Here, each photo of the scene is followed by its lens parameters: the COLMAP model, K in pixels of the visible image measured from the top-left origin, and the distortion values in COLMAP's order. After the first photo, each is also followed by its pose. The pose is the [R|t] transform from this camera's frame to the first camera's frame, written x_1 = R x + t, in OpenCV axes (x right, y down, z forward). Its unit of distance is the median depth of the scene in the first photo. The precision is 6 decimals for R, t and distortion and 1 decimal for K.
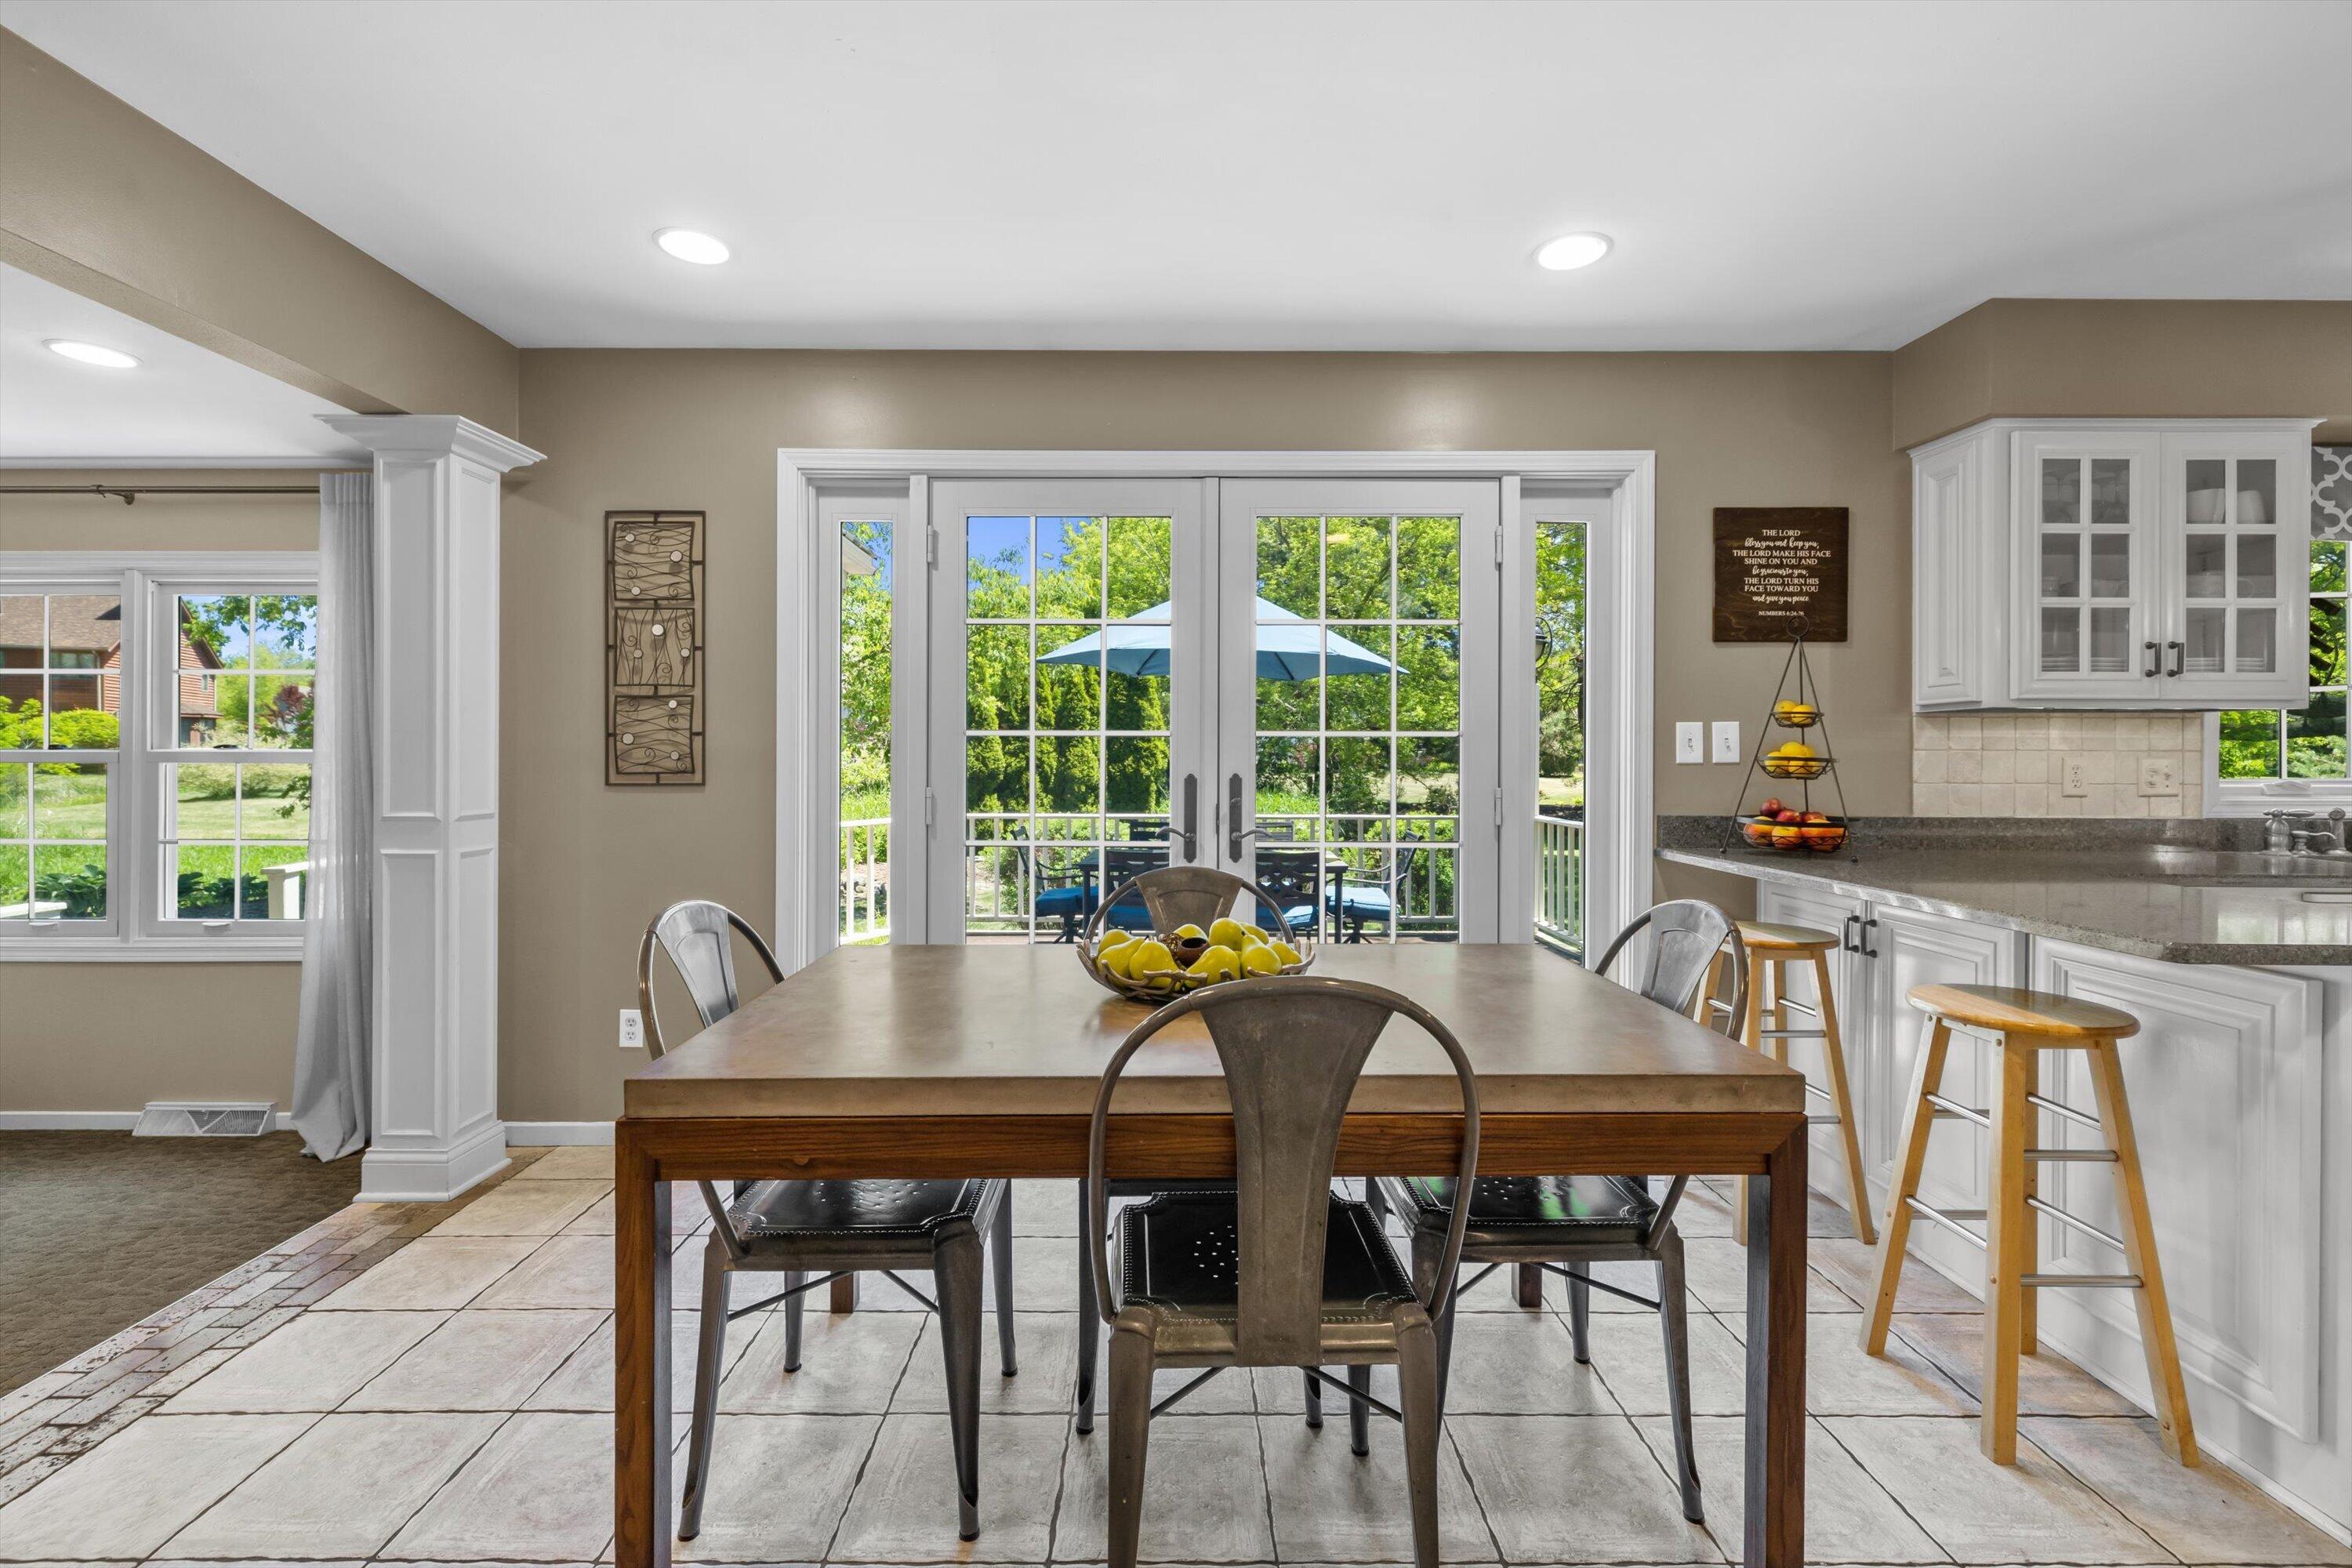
lens RADIAL K [[1005.2, 0, 1170.4], [0, 1005.2, 770.9], [0, 0, 1]] dist [0.000415, 0.000002]
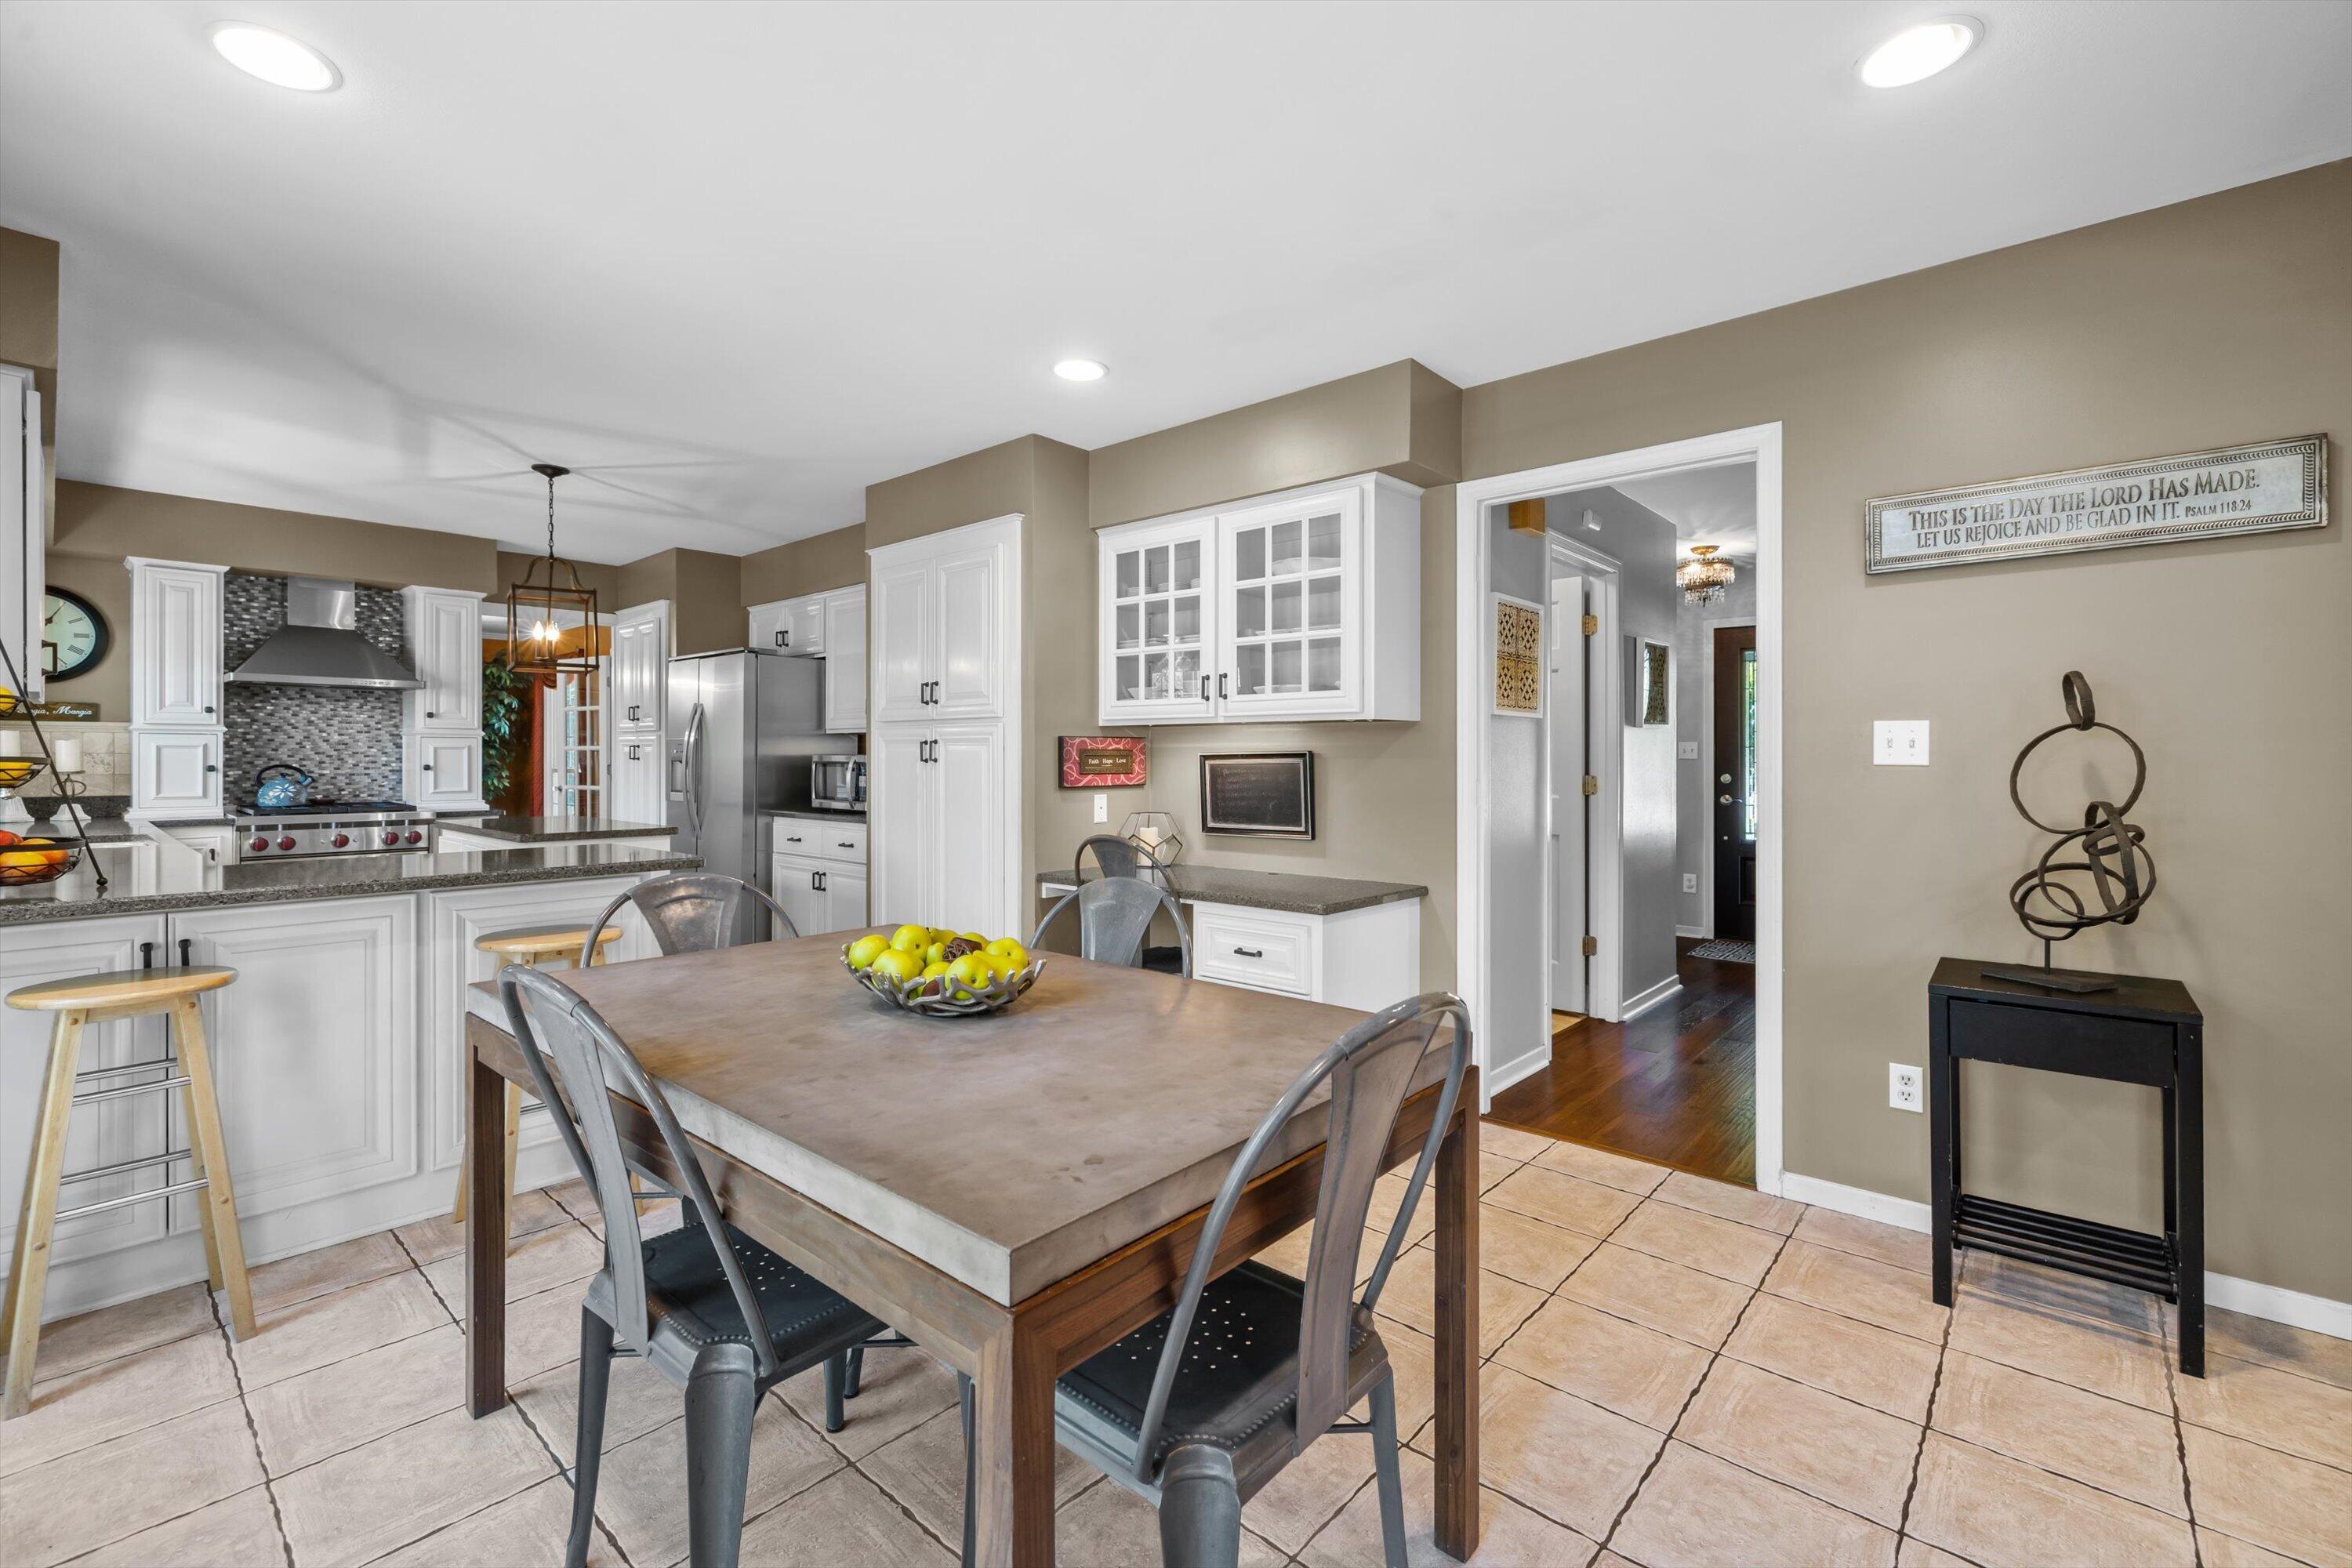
lens RADIAL K [[1005.2, 0, 1170.4], [0, 1005.2, 770.9], [0, 0, 1]] dist [0.000415, 0.000002]
pose [[0.742109, -0.002009, -0.670276, 0.668699], [-0.005835, 0.999938, -0.009457, 0.003447], [0.670254, 0.010929, 0.742051, -0.001346]]
